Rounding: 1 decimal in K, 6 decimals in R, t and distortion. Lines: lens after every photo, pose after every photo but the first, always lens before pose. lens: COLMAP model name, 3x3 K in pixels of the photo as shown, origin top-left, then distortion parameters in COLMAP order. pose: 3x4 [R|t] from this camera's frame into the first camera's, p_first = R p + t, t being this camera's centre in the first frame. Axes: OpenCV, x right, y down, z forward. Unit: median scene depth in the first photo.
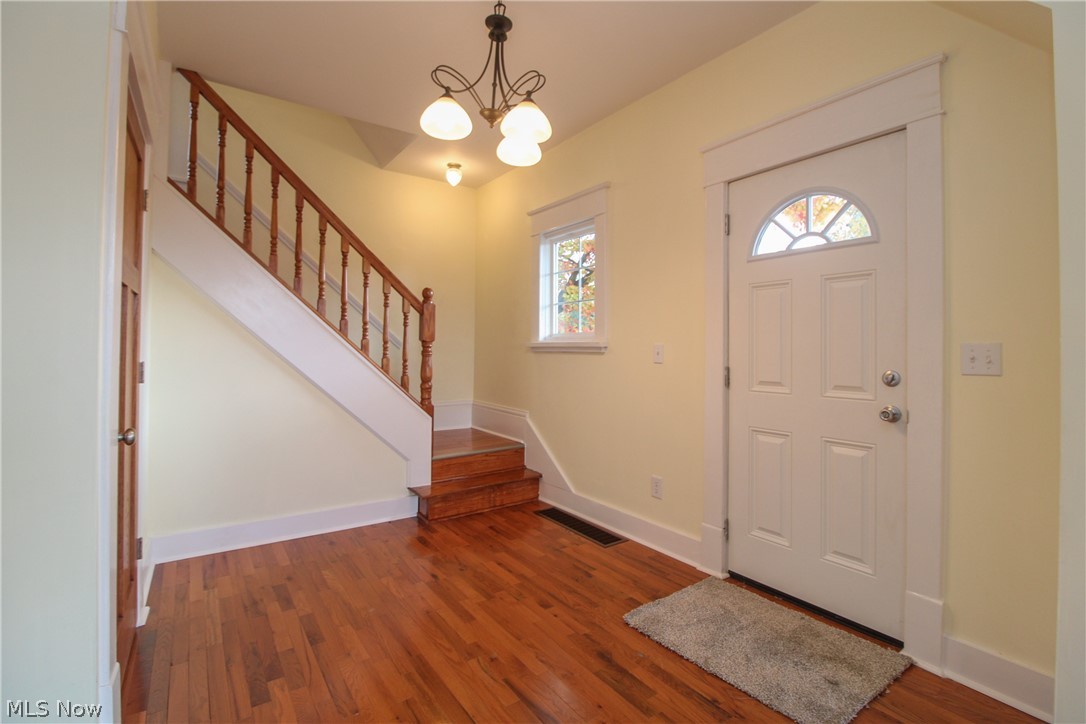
lens RADIAL K [[509.9, 0, 550.3], [0, 509.9, 344.6], [0, 0, 1]] dist [-0.011102, -0.000667]
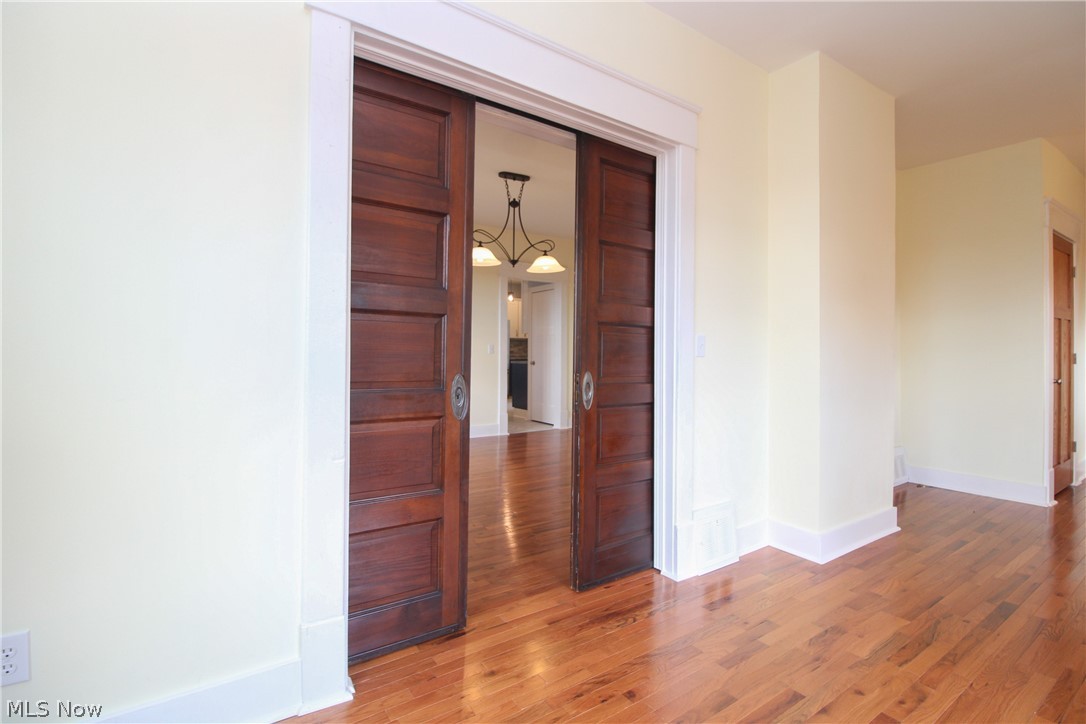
lens RADIAL K [[506.3, 0, 546.9], [0, 506.3, 346.2], [0, 0, 1]] dist [0.001376, -0.014103]
pose [[-0.000036, -0.016911, -0.999857, 1.188582], [0.008999, 0.999816, -0.016911, 0.020307], [0.999960, -0.008999, 0.000116, -1.110462]]
